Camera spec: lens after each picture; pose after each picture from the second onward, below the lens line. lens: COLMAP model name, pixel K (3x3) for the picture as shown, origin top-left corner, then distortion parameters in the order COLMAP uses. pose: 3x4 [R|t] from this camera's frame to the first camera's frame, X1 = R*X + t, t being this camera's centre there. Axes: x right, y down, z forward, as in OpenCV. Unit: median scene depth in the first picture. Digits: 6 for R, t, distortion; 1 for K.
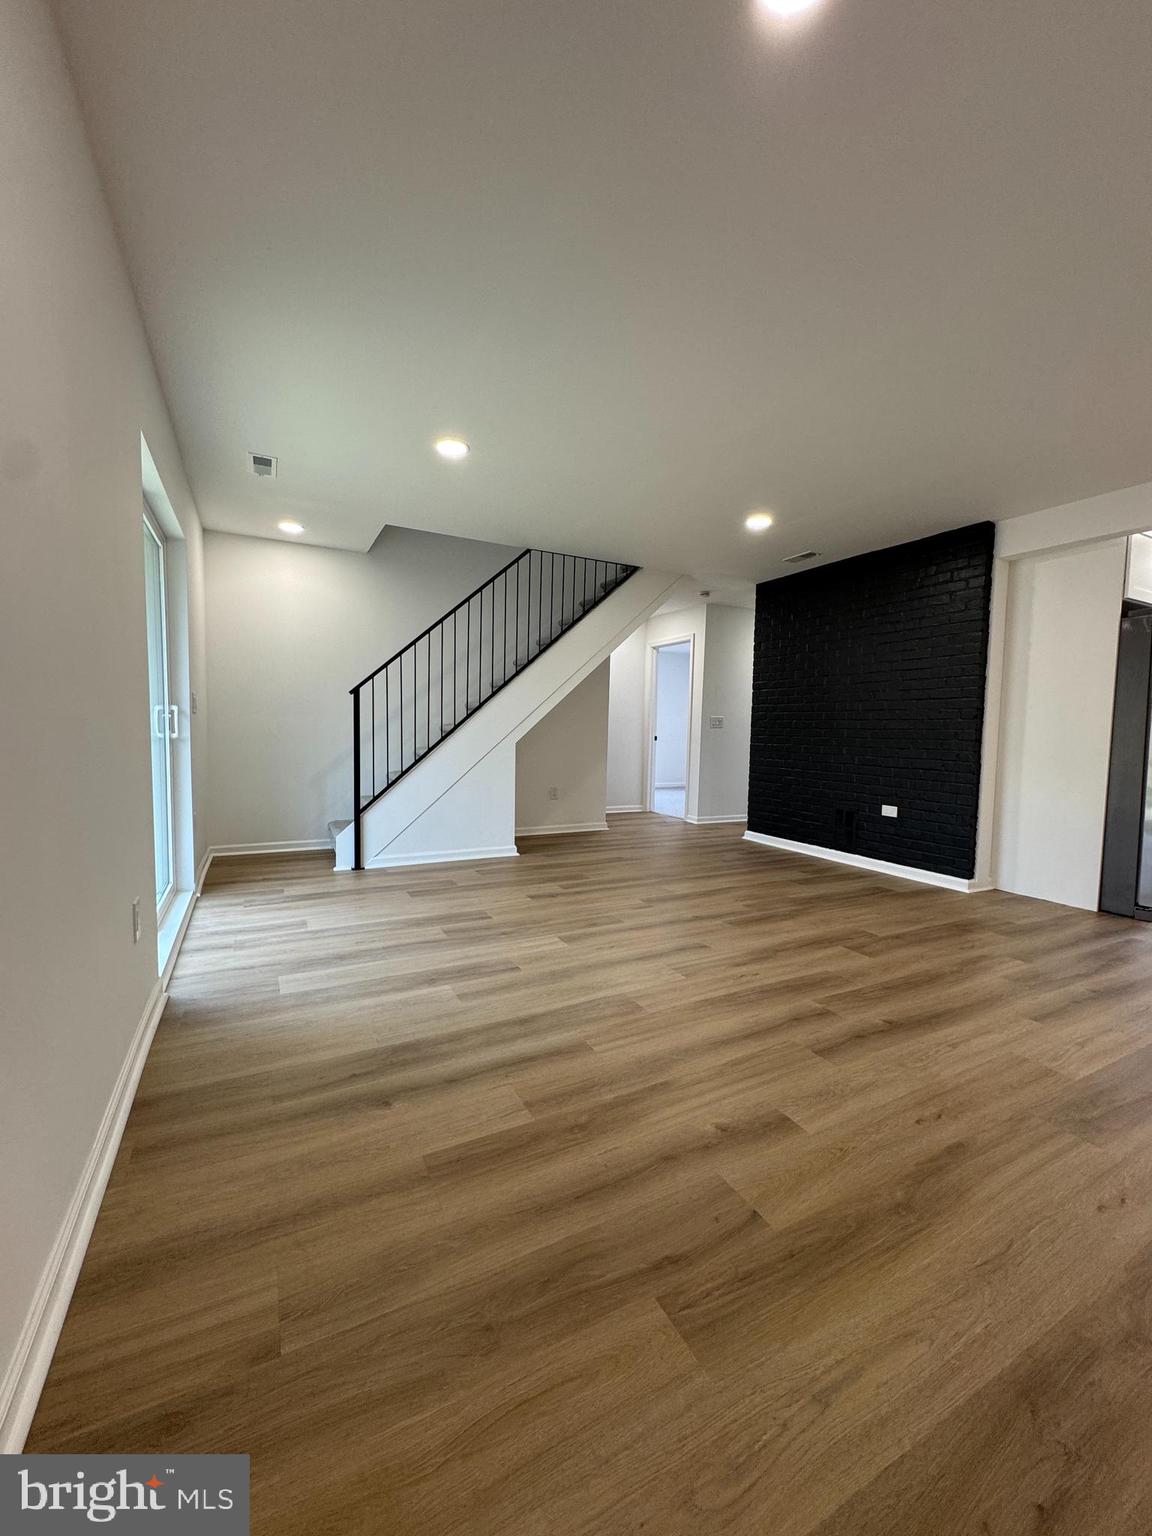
lens RADIAL K [[608.9, 0, 576.0], [0, 608.9, 768.0], [0, 0, 1]] dist [-0.000011, 0.000081]
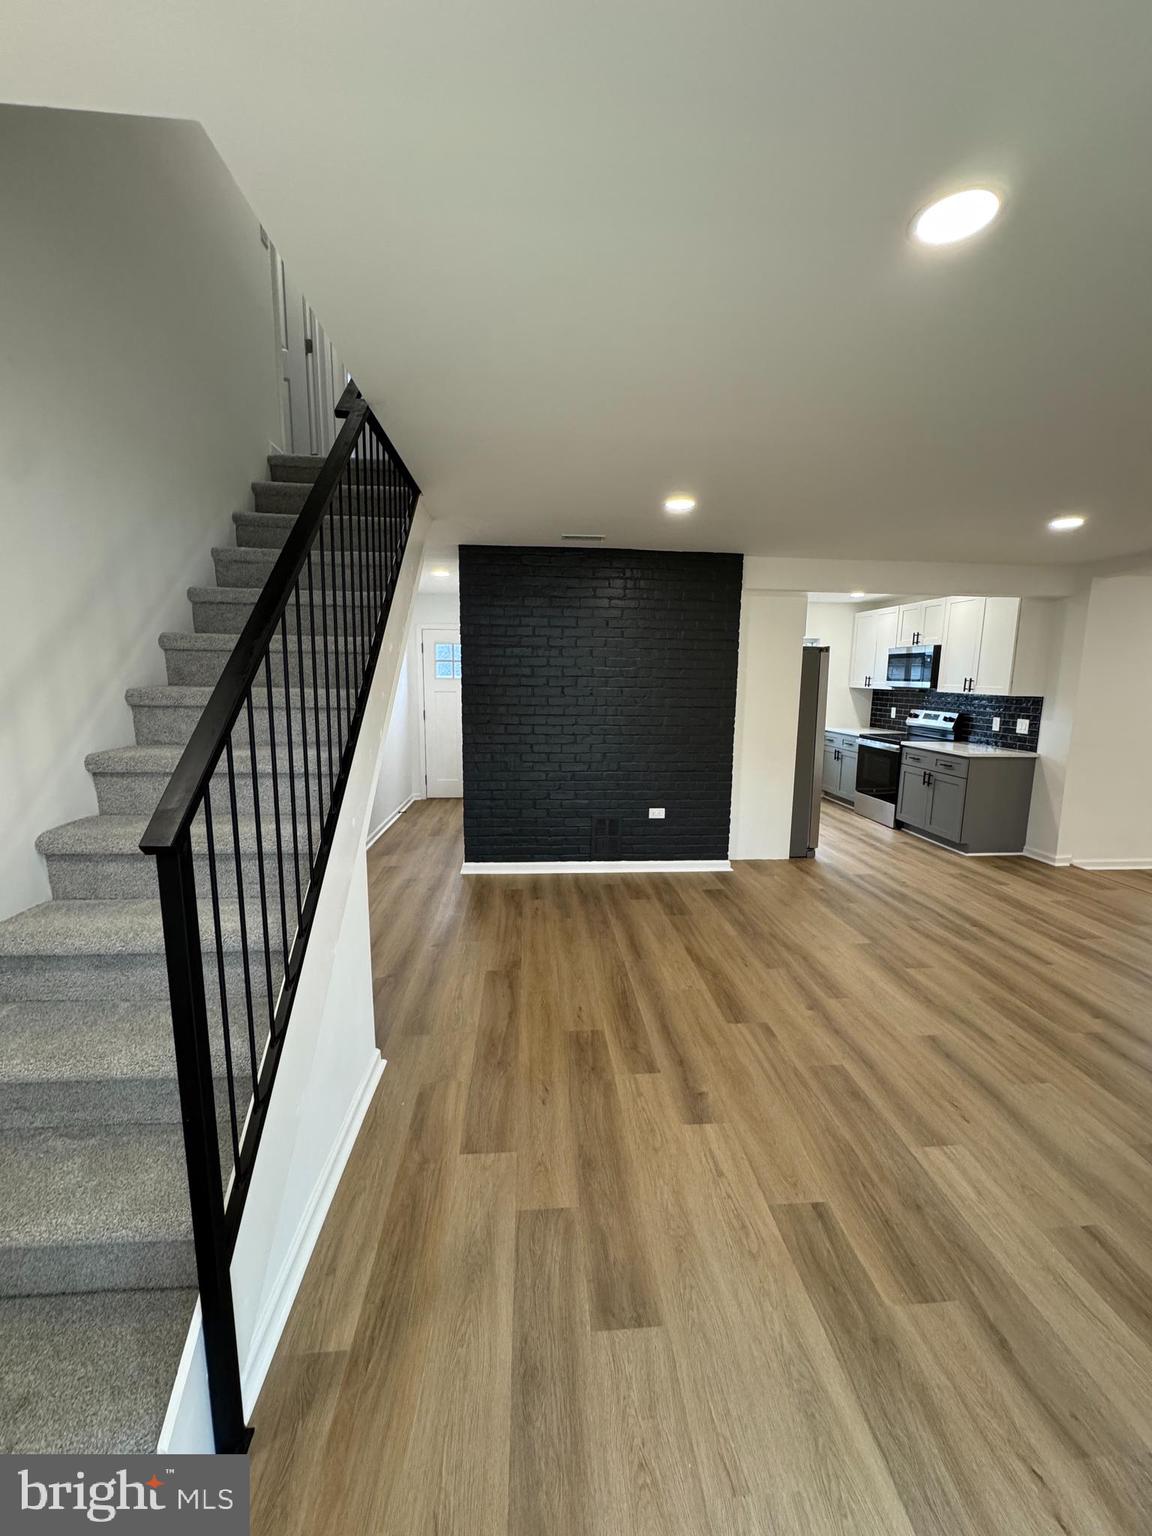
lens RADIAL K [[608.9, 0, 576.0], [0, 608.9, 768.0], [0, 0, 1]] dist [-0.000011, 0.000081]
pose [[0.392891, -0.153077, 0.906755, -0.783896], [0.055617, 0.988198, 0.142728, -0.269108], [-0.917902, -0.005645, 0.396767, 1.182739]]
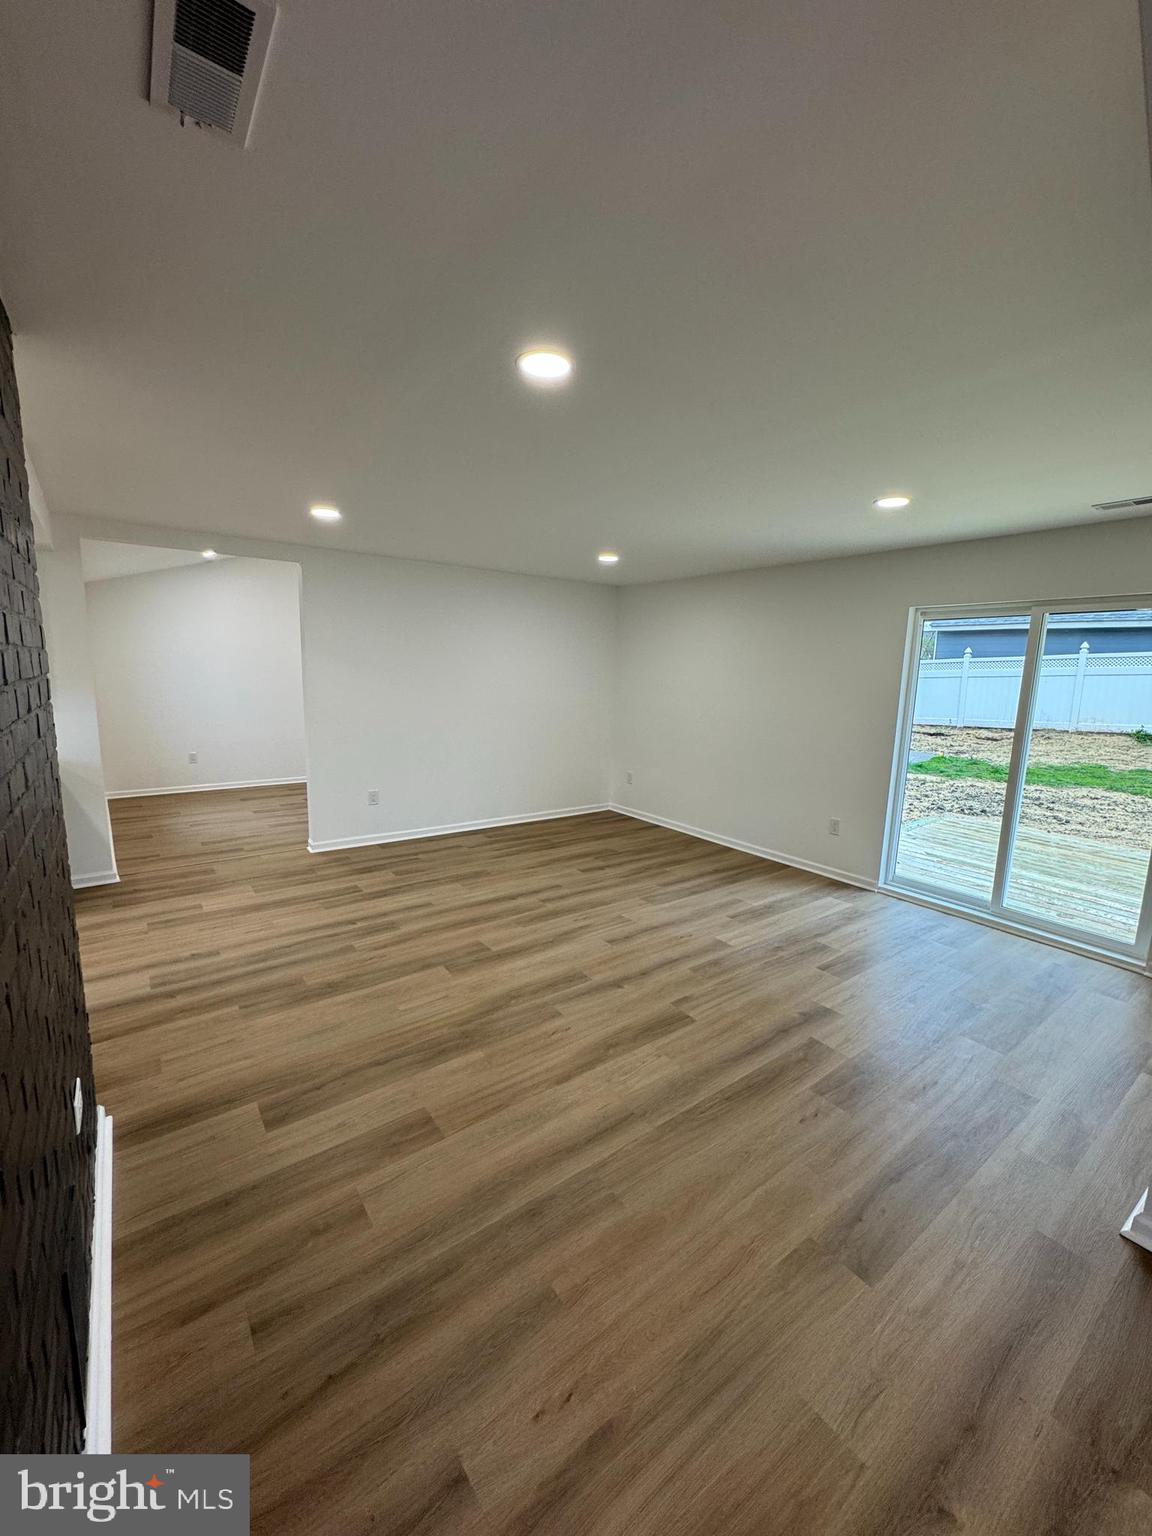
lens RADIAL K [[608.9, 0, 576.0], [0, 608.9, 768.0], [0, 0, 1]] dist [-0.000011, 0.000081]
pose [[-0.986519, -0.021461, -0.162235, 0.506829], [-0.057730, 0.973268, 0.222297, -0.328437], [0.153127, 0.228665, -0.961387, 2.186600]]
